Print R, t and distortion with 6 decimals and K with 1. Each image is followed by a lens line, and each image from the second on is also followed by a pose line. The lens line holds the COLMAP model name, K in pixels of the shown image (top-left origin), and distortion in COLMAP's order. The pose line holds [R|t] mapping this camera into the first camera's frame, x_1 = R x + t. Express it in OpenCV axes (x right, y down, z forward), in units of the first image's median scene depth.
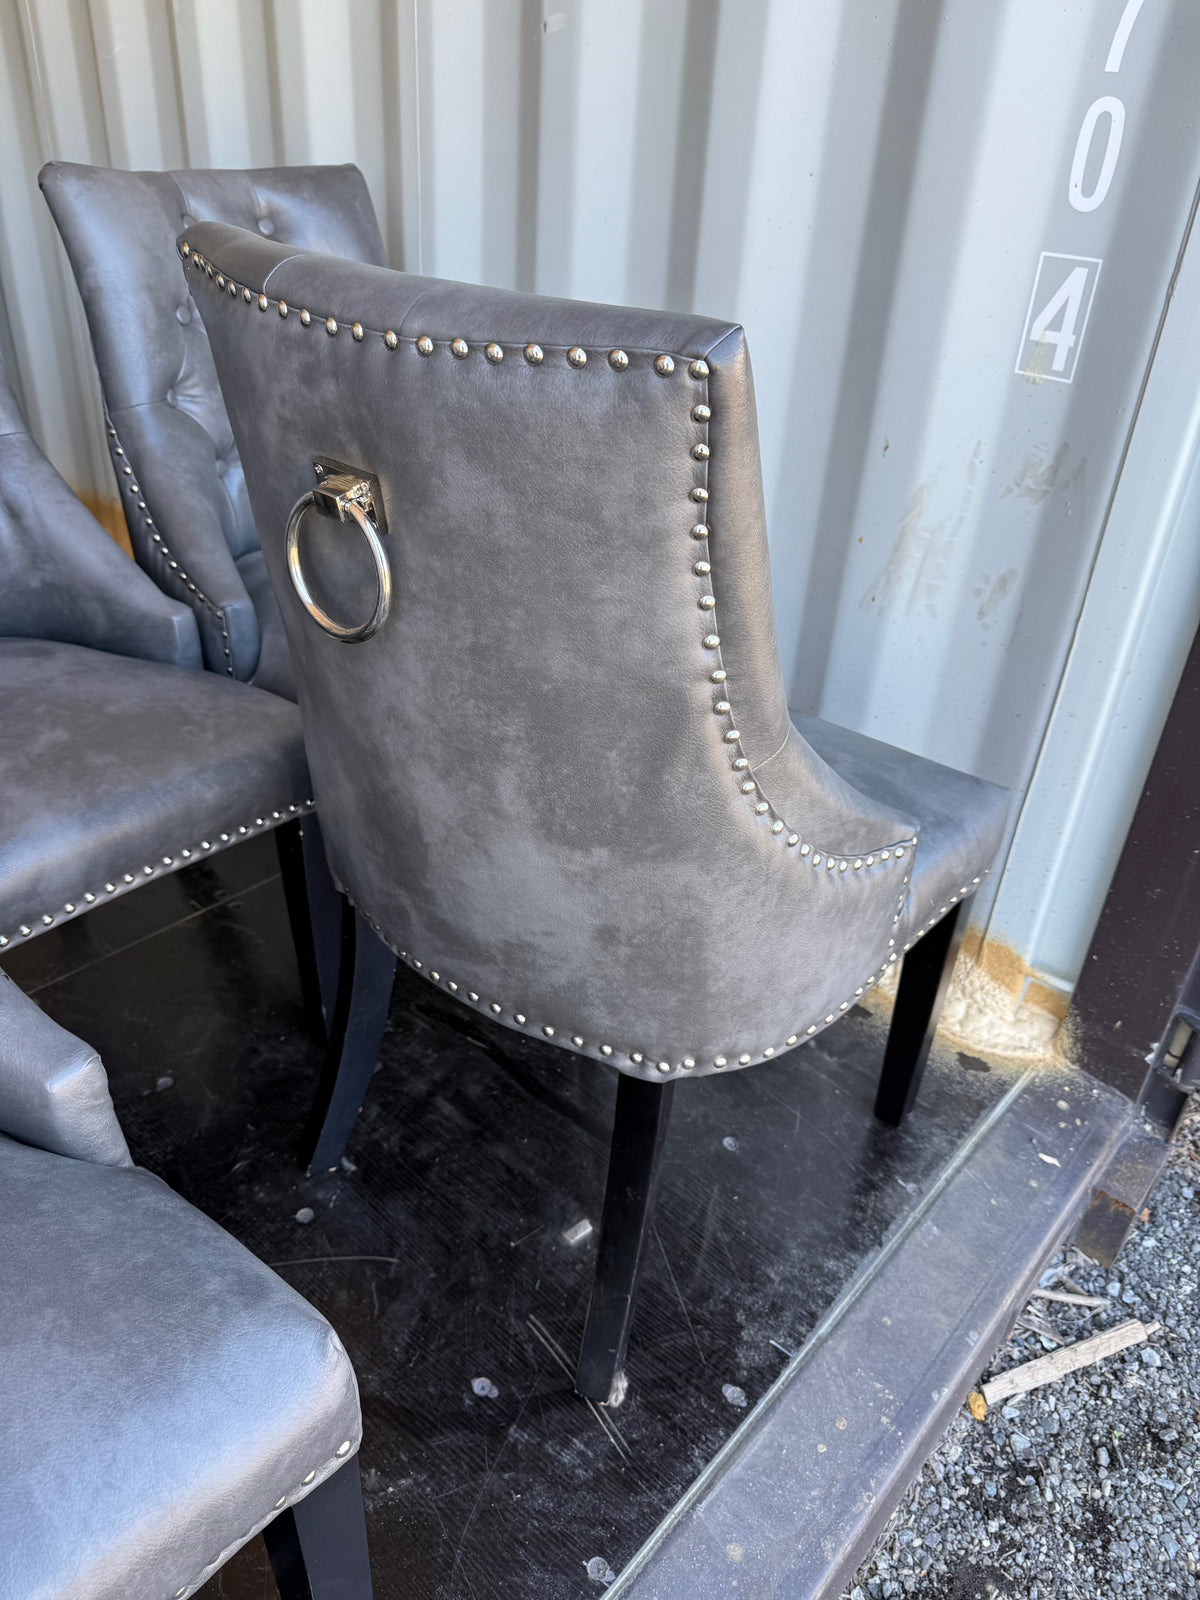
lens RADIAL K [[1145.4, 0, 603.7], [0, 1145.4, 797.8], [0, 0, 1]] dist [0.006594, -0.017055]
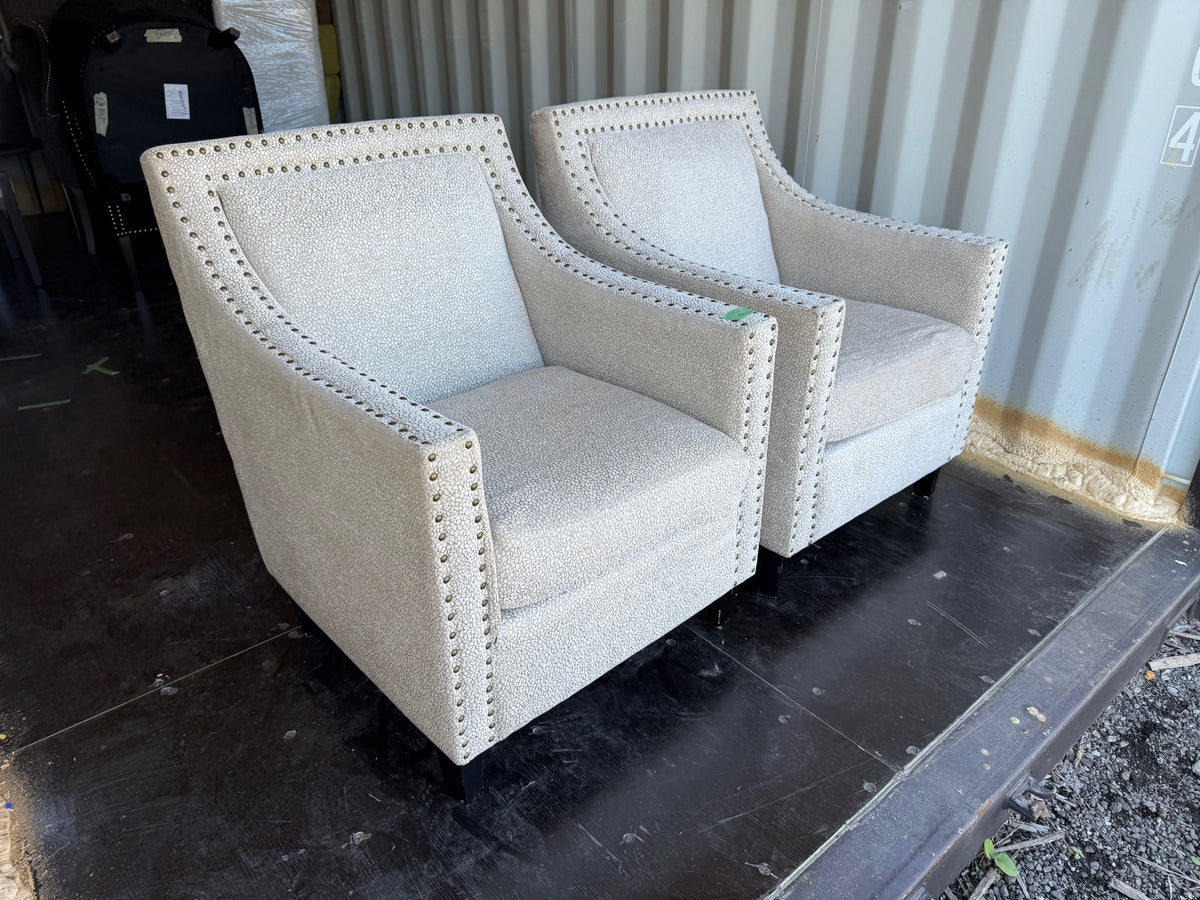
lens RADIAL K [[859.0, 0, 603.4], [0, 859.0, 458.7], [0, 0, 1]] dist [0.006594, -0.017055]
pose [[0.987887, 0.012384, -0.154678, -0.364543], [-0.020562, 0.998467, -0.051382, 0.244279], [0.153804, 0.053940, 0.986628, -0.608828]]
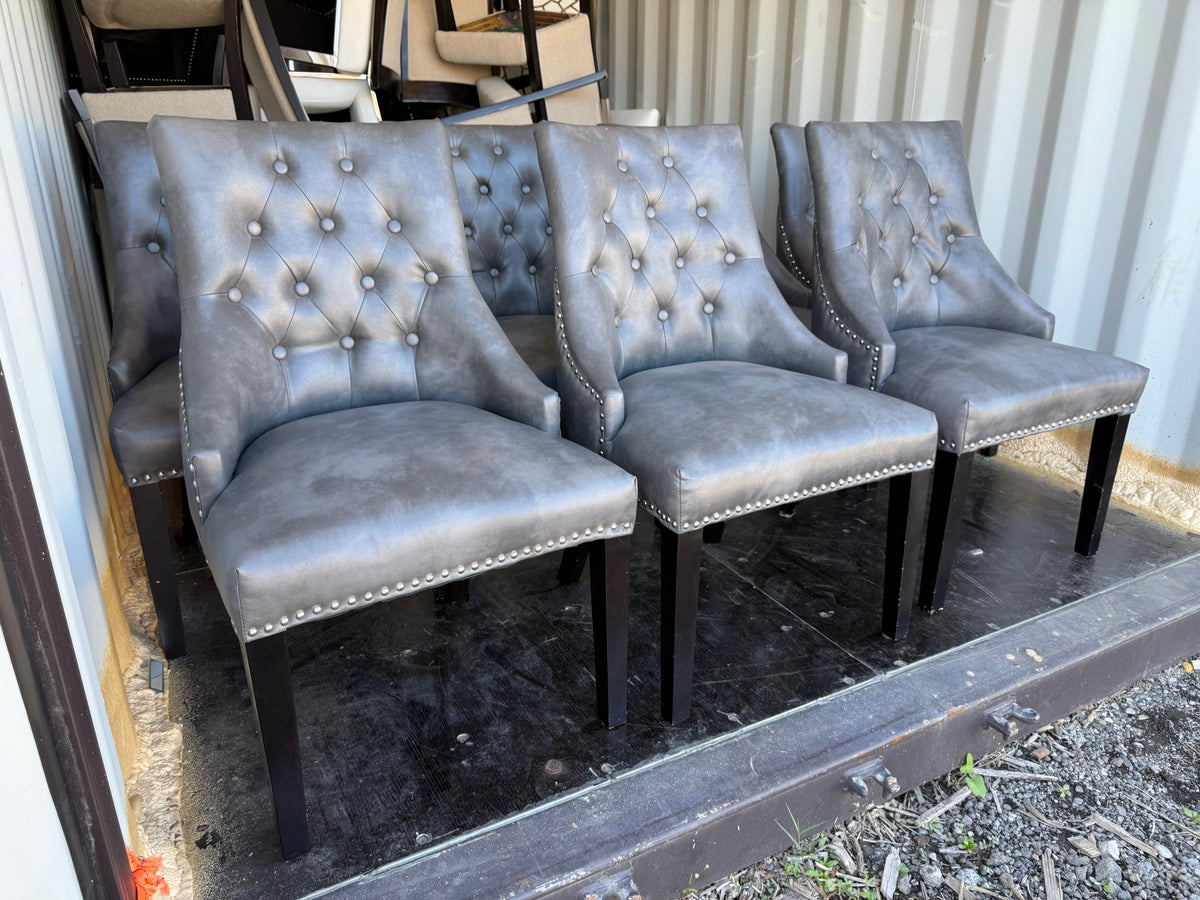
lens RADIAL K [[859.0, 0, 599.3], [0, 859.0, 456.0], [0, 0, 1]] dist [0.006594, -0.017055]
pose [[0.934041, 0.071979, -0.349838, -0.125366], [-0.136287, 0.977198, -0.162818, 0.530388], [0.330141, 0.199757, 0.922553, -0.742493]]
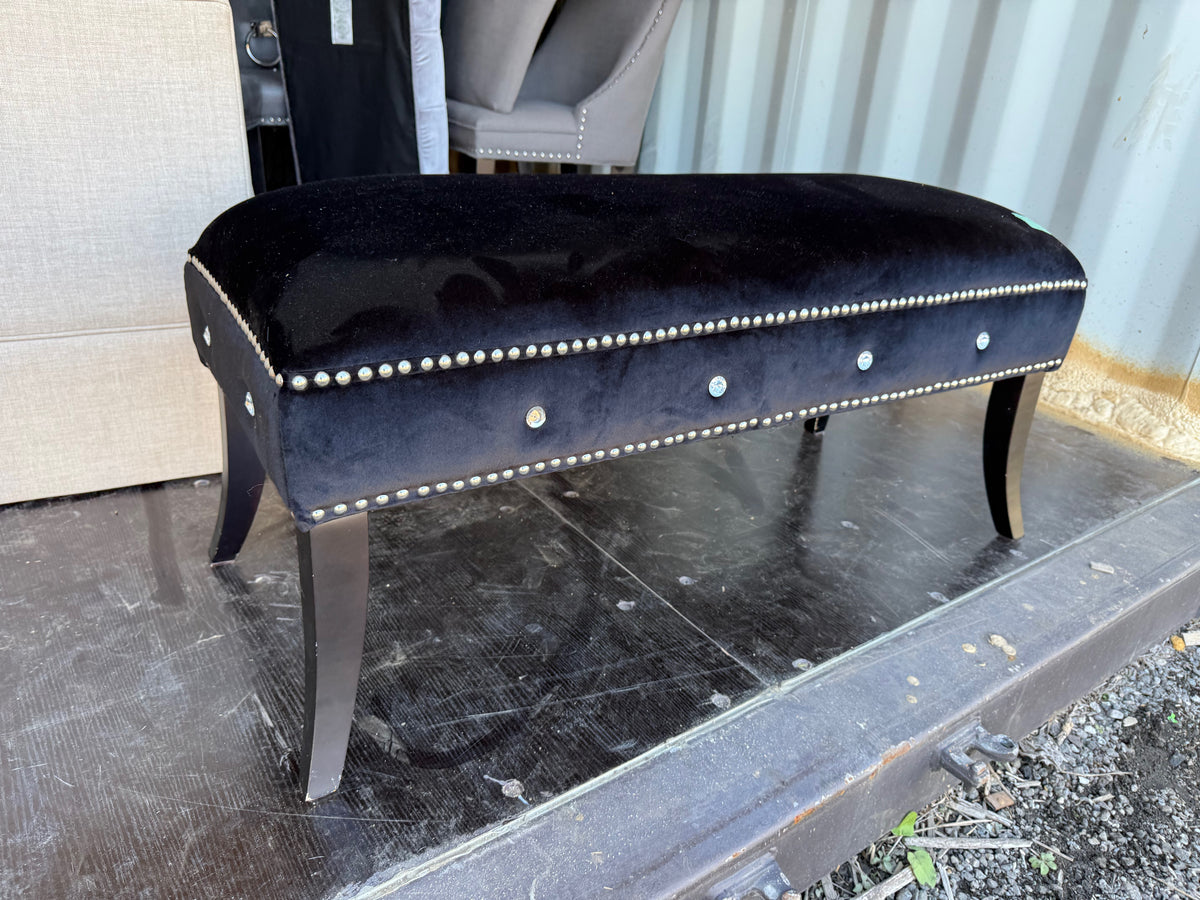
lens RADIAL K [[859.0, 0, 605.7], [0, 859.0, 459.1], [0, 0, 1]] dist [0.006594, -0.017055]
pose [[0.973392, 0.110081, -0.200972, -0.169112], [-0.131034, 0.986904, -0.094082, 0.477363], [0.187984, 0.117913, 0.975069, -0.191449]]
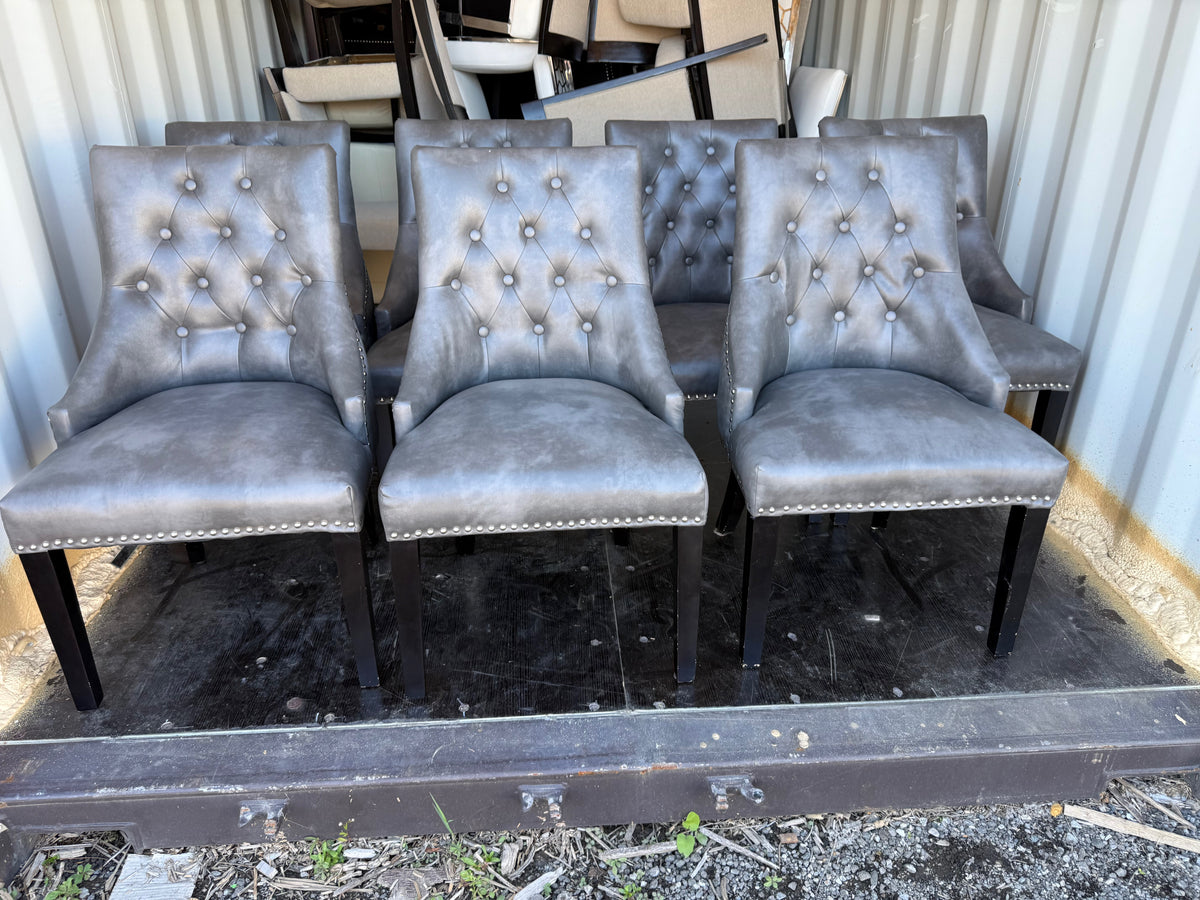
lens RADIAL K [[859.0, 0, 596.0], [0, 859.0, 452.9], [0, 0, 1]] dist [0.006594, -0.017055]
pose [[0.700562, 0.254738, -0.666574, 0.537903], [-0.330082, 0.943852, 0.013790, 0.228535], [0.632660, 0.210363, 0.745311, -0.470436]]
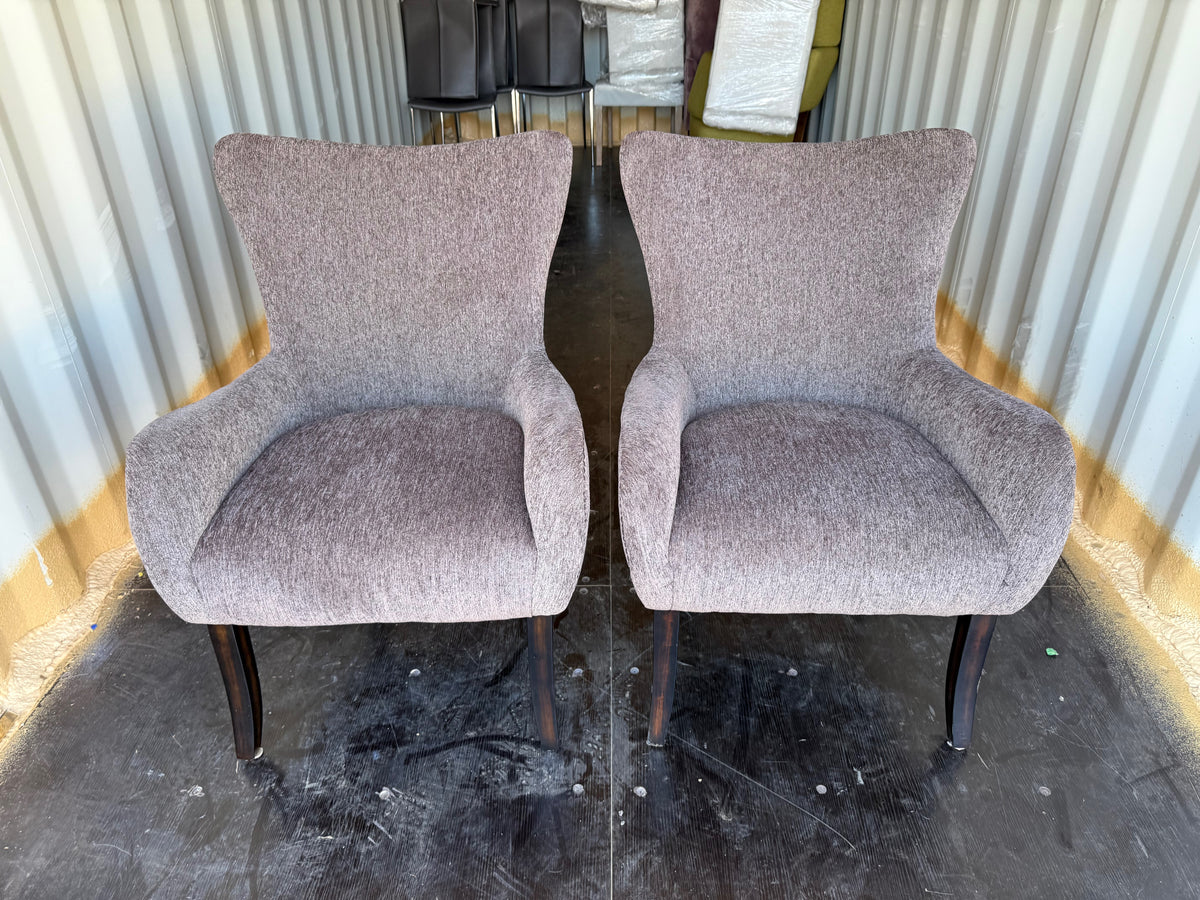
lens RADIAL K [[859.0, 0, 603.1], [0, 859.0, 440.6], [0, 0, 1]] dist [0.006594, -0.017055]
pose [[0.650110, 0.331784, -0.683576, 0.200815], [-0.348906, 0.929529, 0.119336, -0.133160], [0.674998, 0.160922, 0.720057, -0.171687]]
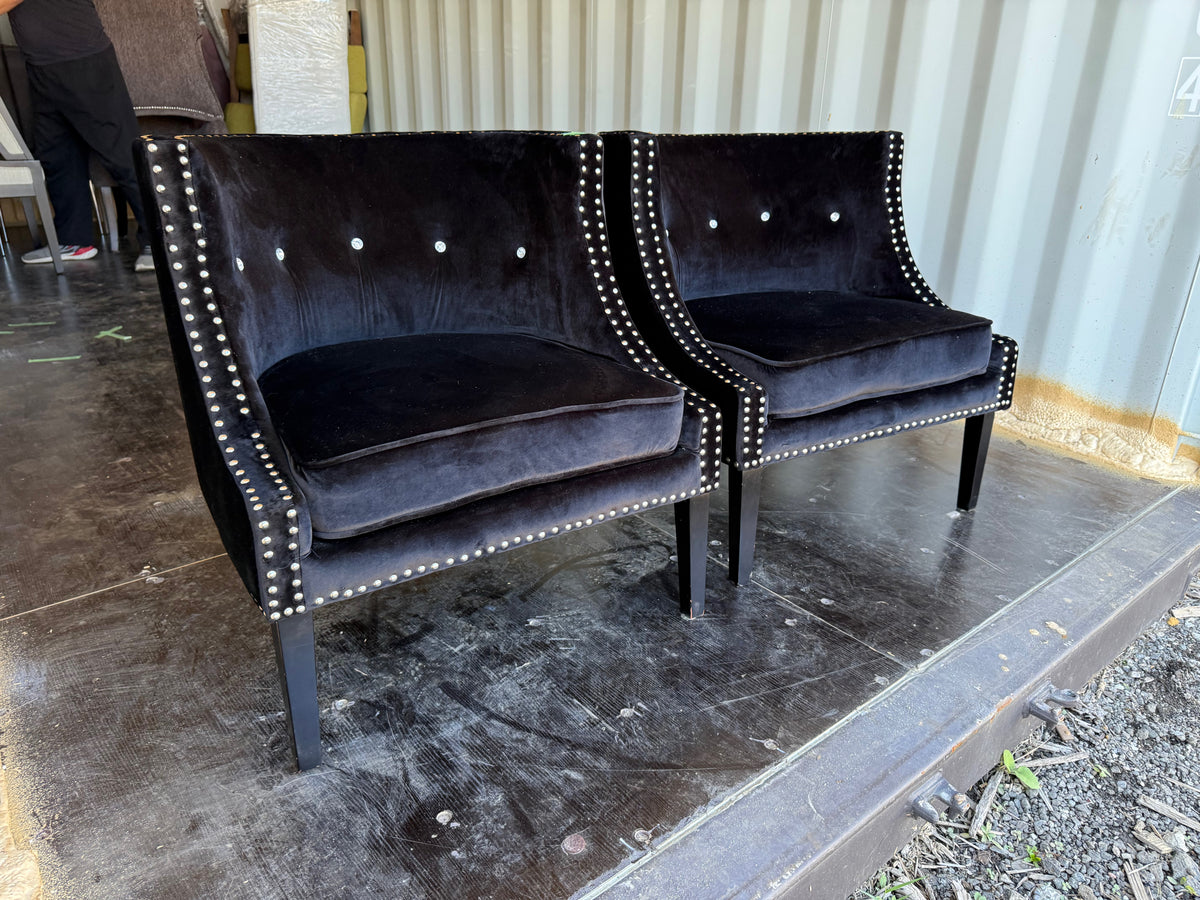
lens RADIAL K [[859.0, 0, 602.7], [0, 859.0, 452.9], [0, 0, 1]] dist [0.006594, -0.017055]
pose [[0.985949, 0.028975, -0.164516, -0.363124], [-0.052977, 0.988240, -0.143440, 0.489985], [0.158426, 0.150140, 0.975889, -0.562088]]
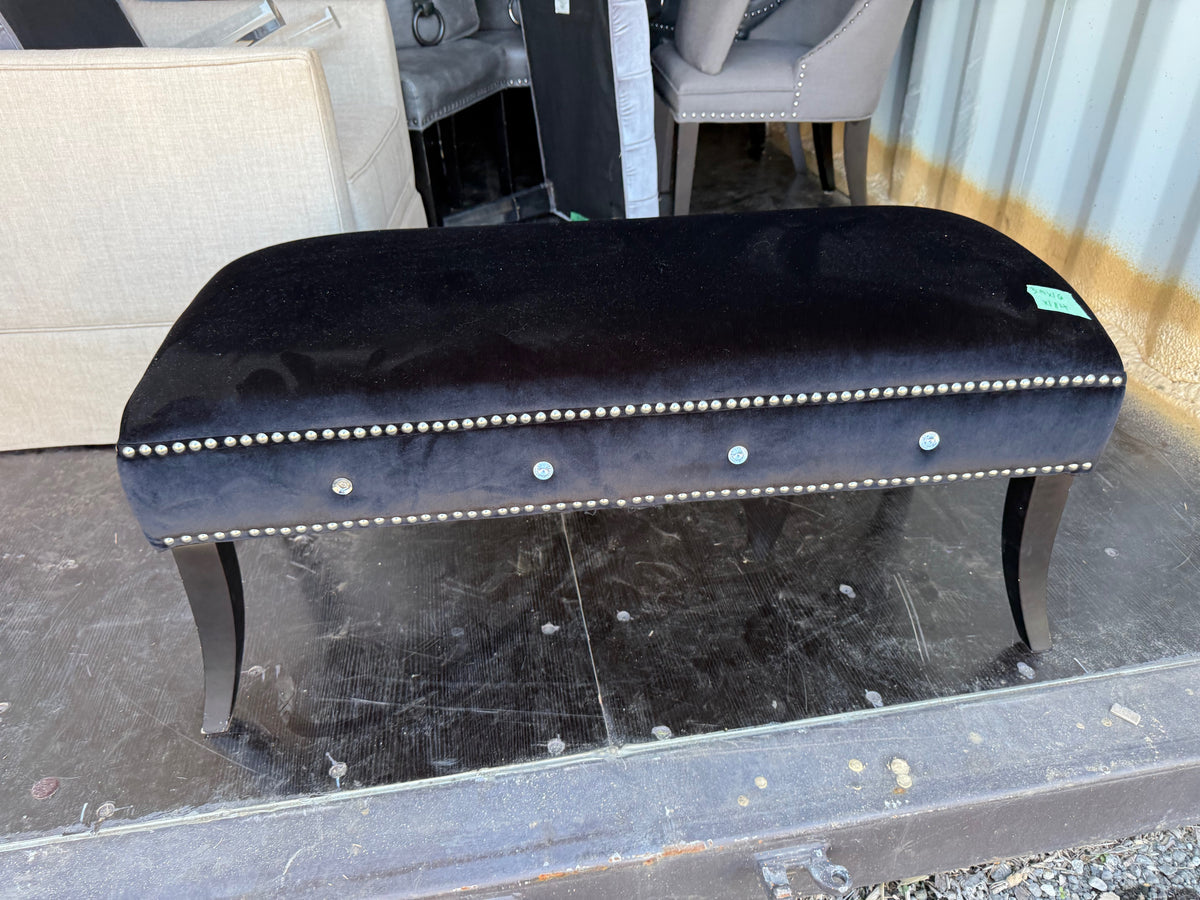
lens RADIAL K [[859.0, 0, 597.2], [0, 859.0, 457.5], [0, 0, 1]] dist [0.006594, -0.017055]
pose [[0.768558, 0.281796, -0.574378, 0.192946], [-0.266648, 0.957170, 0.112803, 0.255894], [0.581565, 0.066461, 0.810781, -0.078423]]
